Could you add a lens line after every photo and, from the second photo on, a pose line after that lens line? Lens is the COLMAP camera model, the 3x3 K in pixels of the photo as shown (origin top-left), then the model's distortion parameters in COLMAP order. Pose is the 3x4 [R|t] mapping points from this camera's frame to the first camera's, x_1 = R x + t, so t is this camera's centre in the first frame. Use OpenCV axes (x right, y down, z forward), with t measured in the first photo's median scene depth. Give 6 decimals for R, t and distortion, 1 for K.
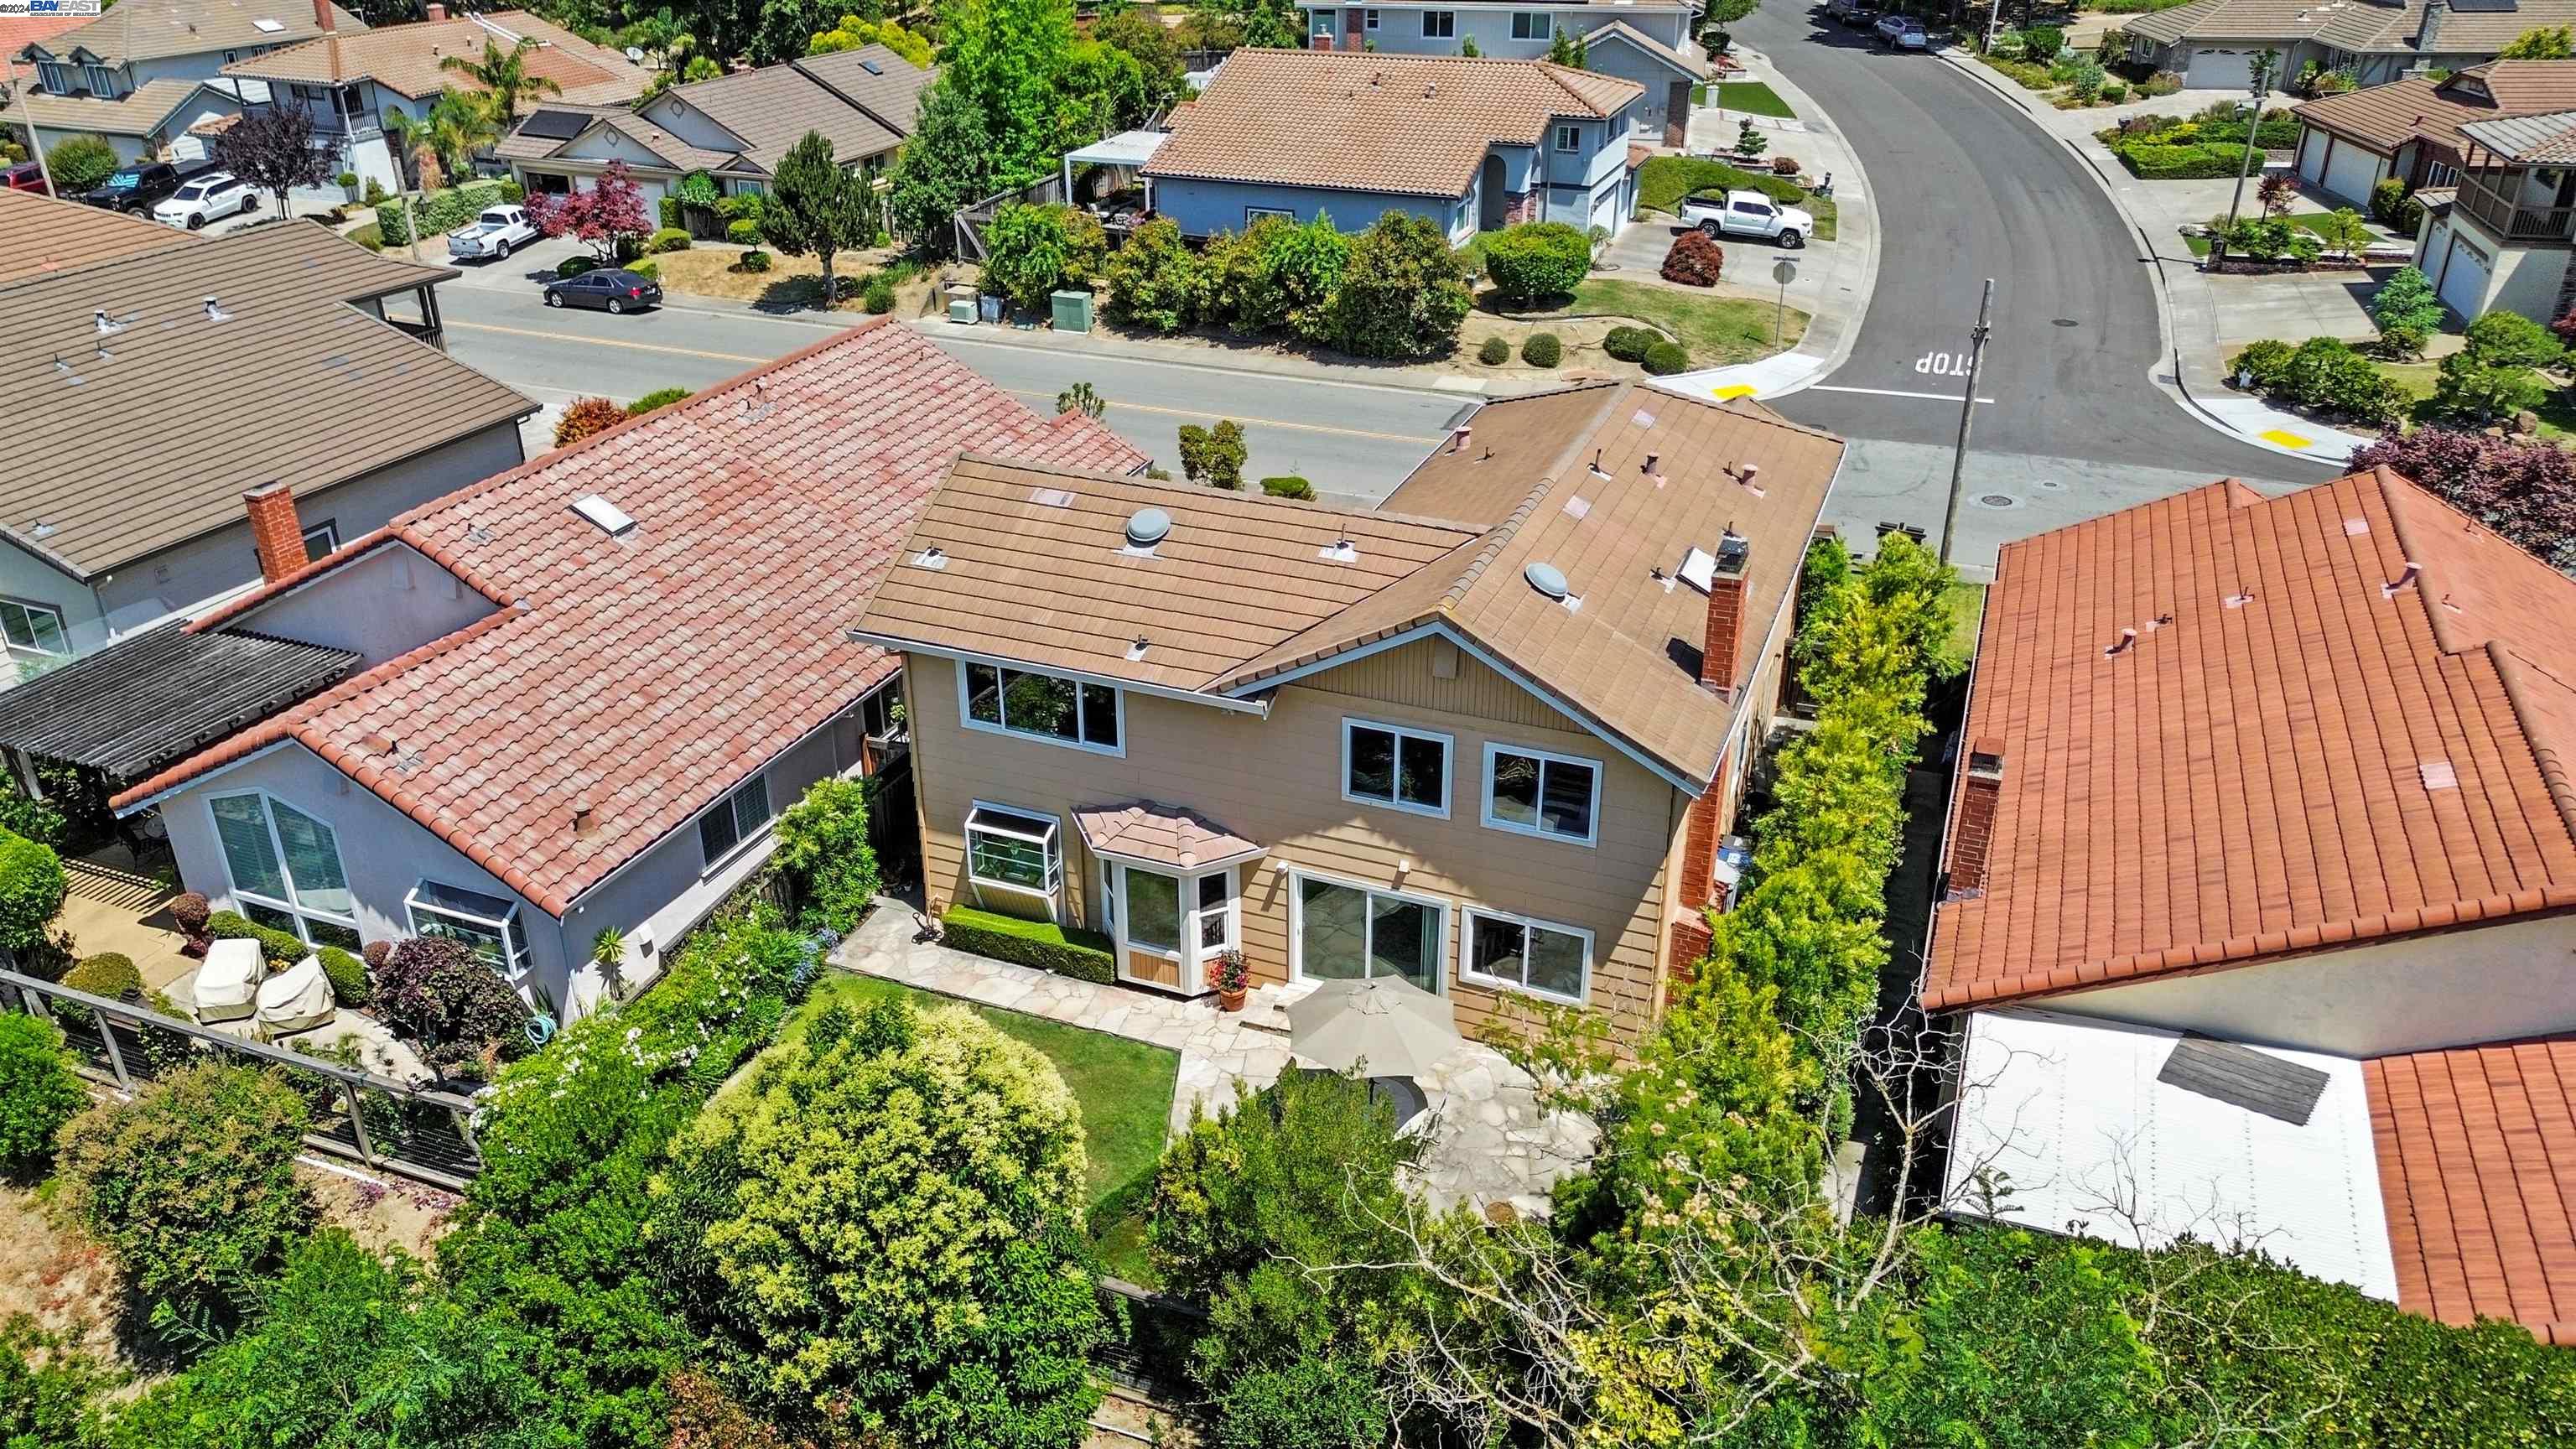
lens RADIAL K [[1798.7, 0, 1271.4], [0, 1798.7, 715.9], [0, 0, 1]] dist [0.038580, -0.028905]
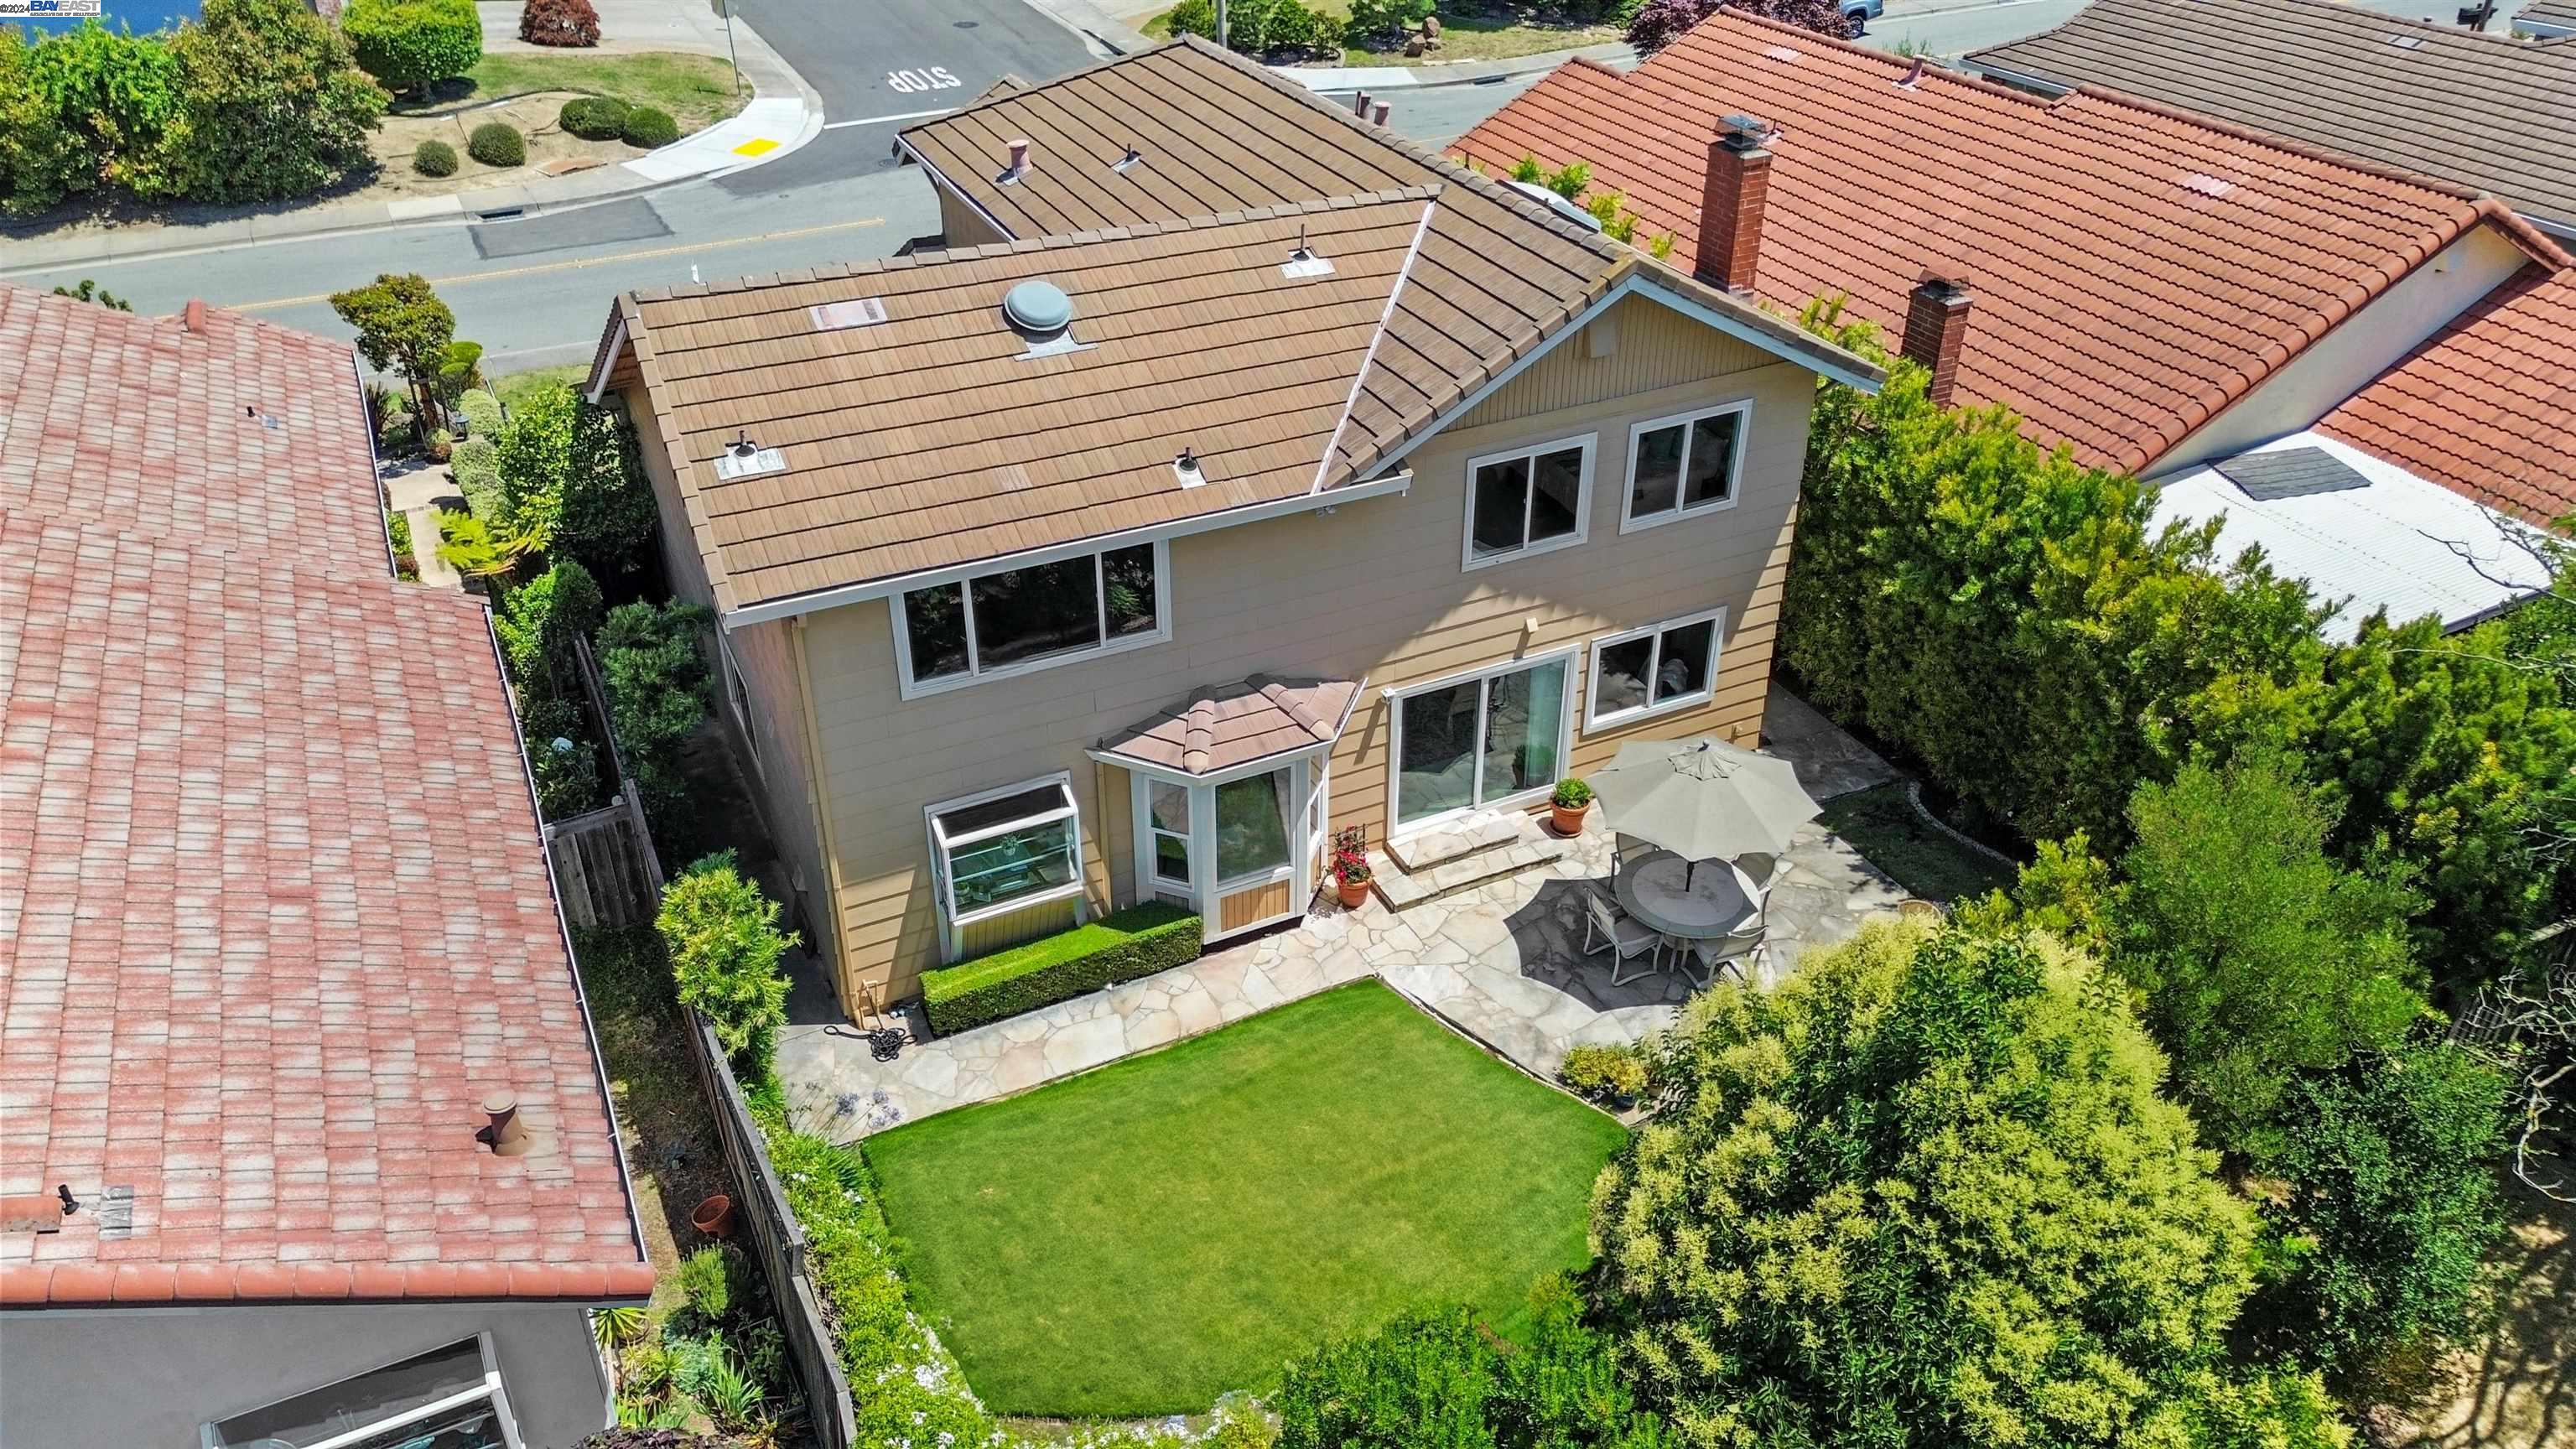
lens RADIAL K [[1798.7, 0, 1295.2], [0, 1798.7, 726.0], [0, 0, 1]] dist [0.038580, -0.028905]
pose [[0.672096, -0.395212, 0.626174, -0.482156], [0.328277, 0.917038, 0.226440, -0.084111], [-0.663717, 0.053369, 0.746077, 0.451977]]
